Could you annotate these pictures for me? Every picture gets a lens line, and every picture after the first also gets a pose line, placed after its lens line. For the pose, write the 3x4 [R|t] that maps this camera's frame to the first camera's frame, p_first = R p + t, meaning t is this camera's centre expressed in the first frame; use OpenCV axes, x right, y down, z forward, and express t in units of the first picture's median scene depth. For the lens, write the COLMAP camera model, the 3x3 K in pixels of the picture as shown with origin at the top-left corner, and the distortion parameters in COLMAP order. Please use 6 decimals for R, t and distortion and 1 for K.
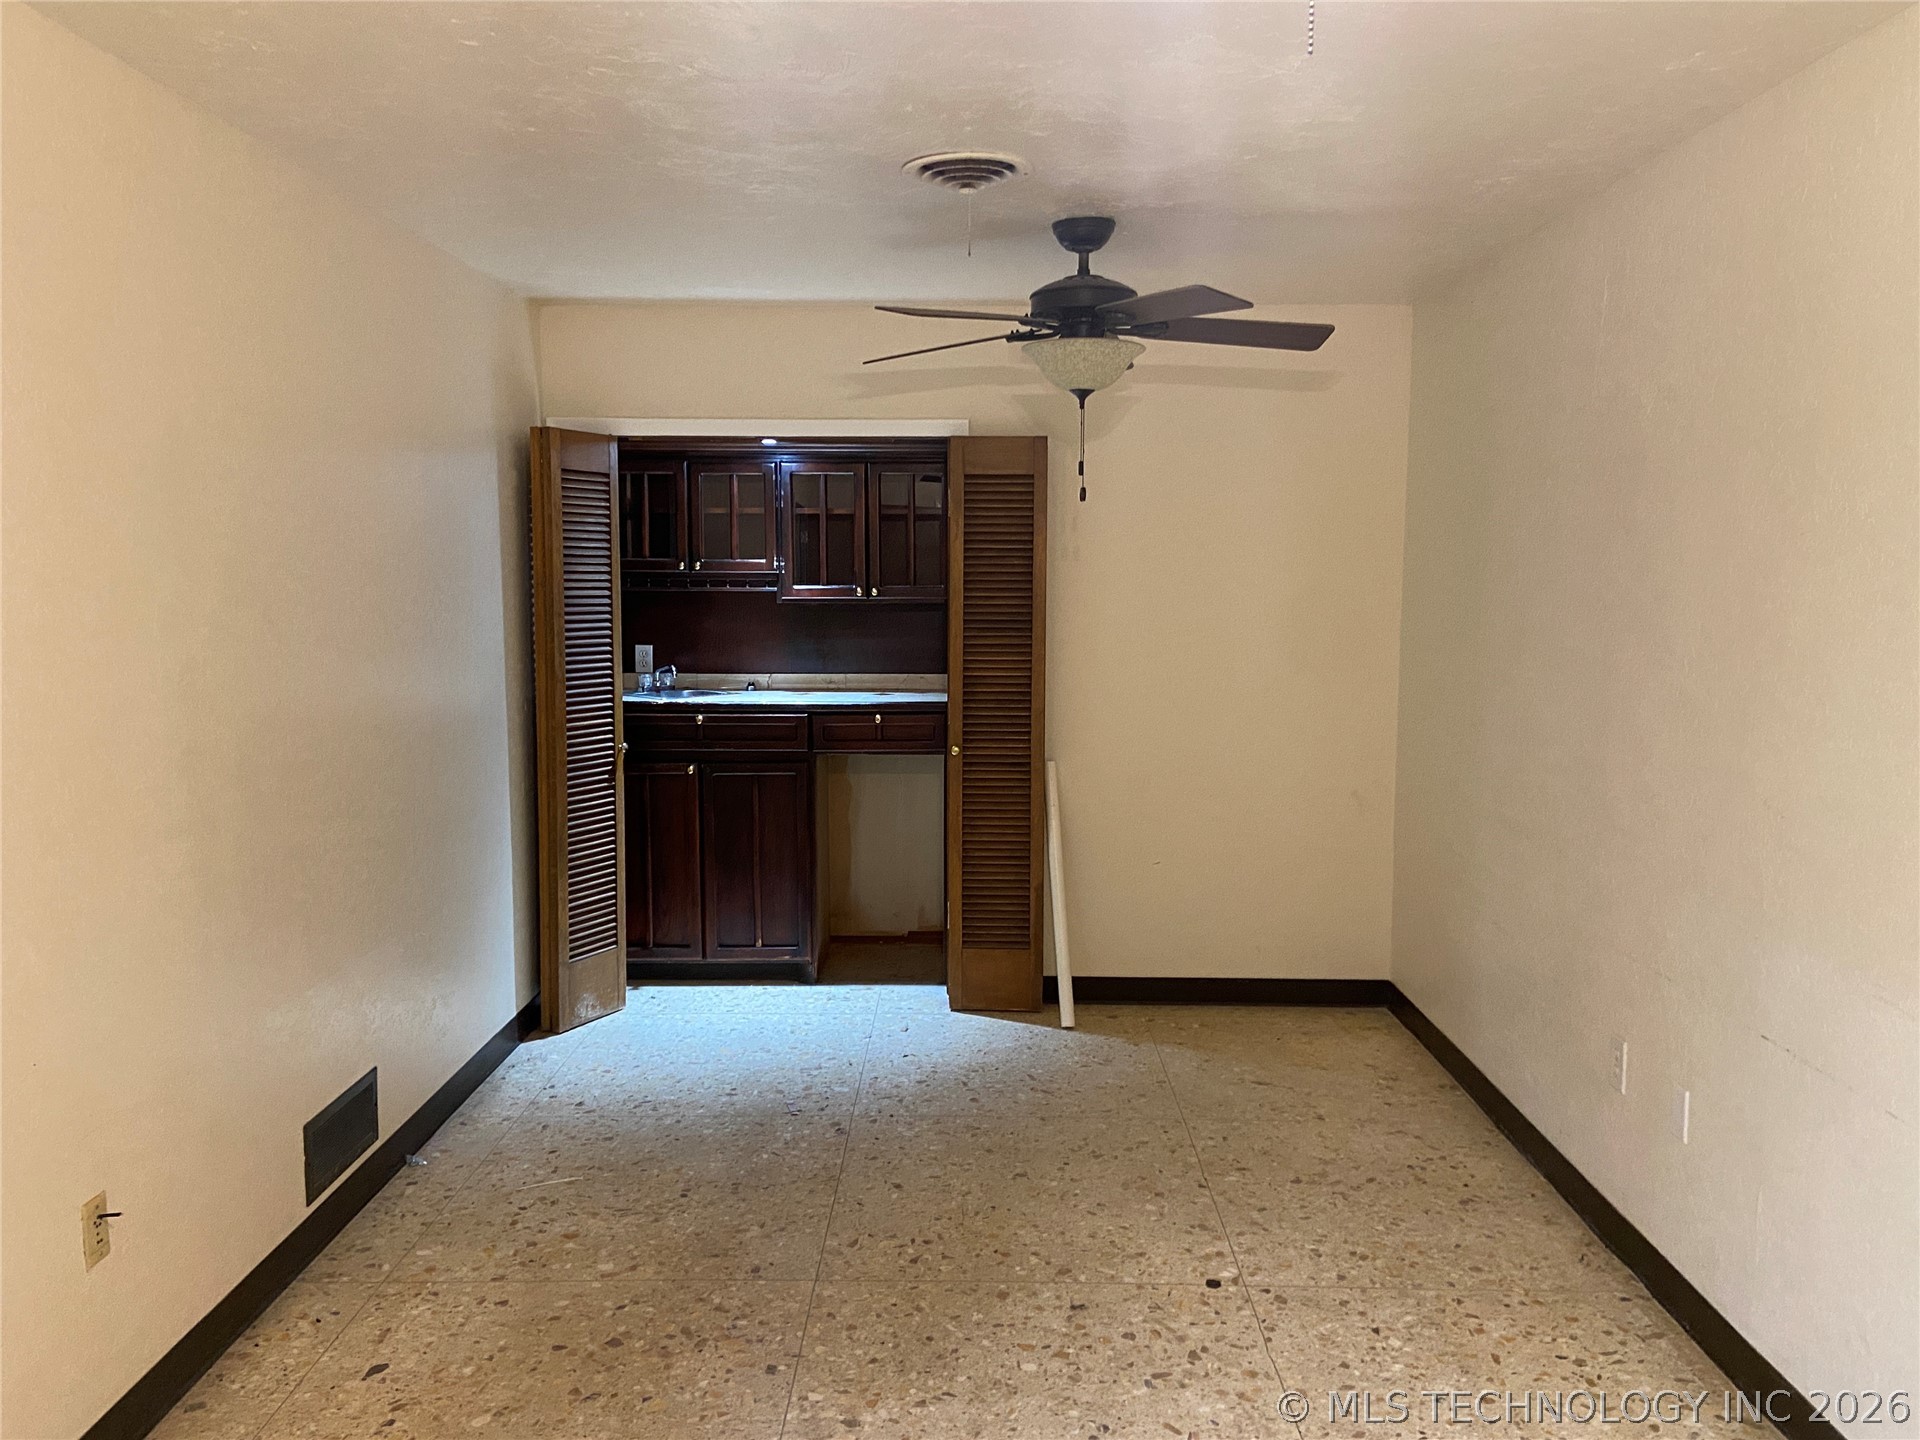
lens RADIAL K [[1432.5, 0, 952.3], [0, 1432.5, 716.7], [0, 0, 1]] dist [0.127101, -0.162403]
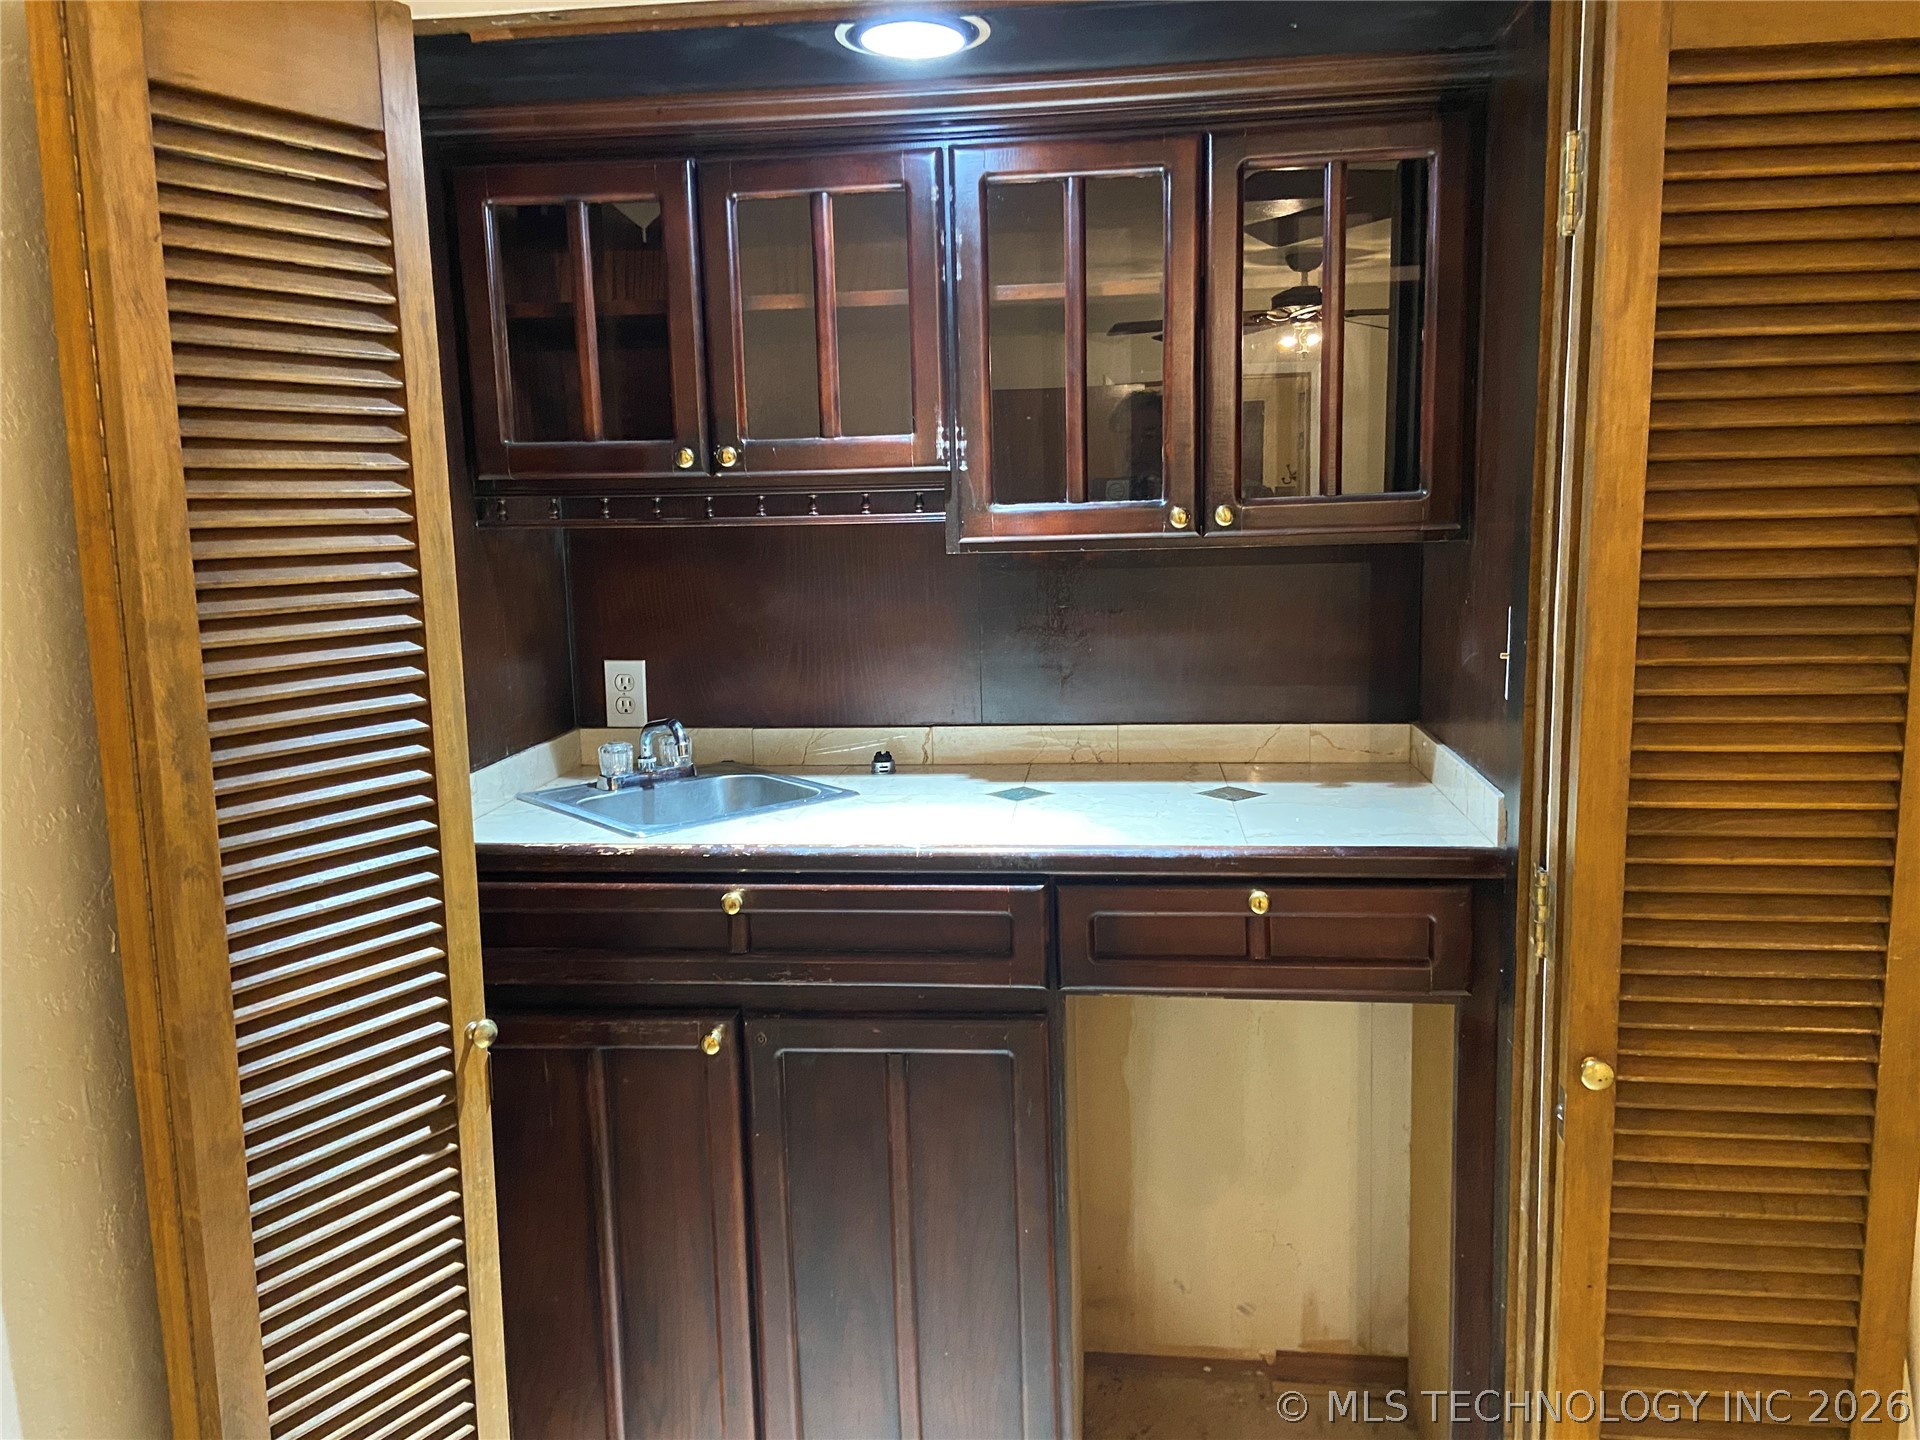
lens RADIAL K [[1432.5, 0, 952.3], [0, 1432.5, 716.7], [0, 0, 1]] dist [0.127101, -0.162403]
pose [[0.994558, -0.011166, -0.103588, -0.084179], [0.016514, 0.998567, 0.050907, -0.057224], [0.102871, -0.052341, 0.993317, 0.641854]]
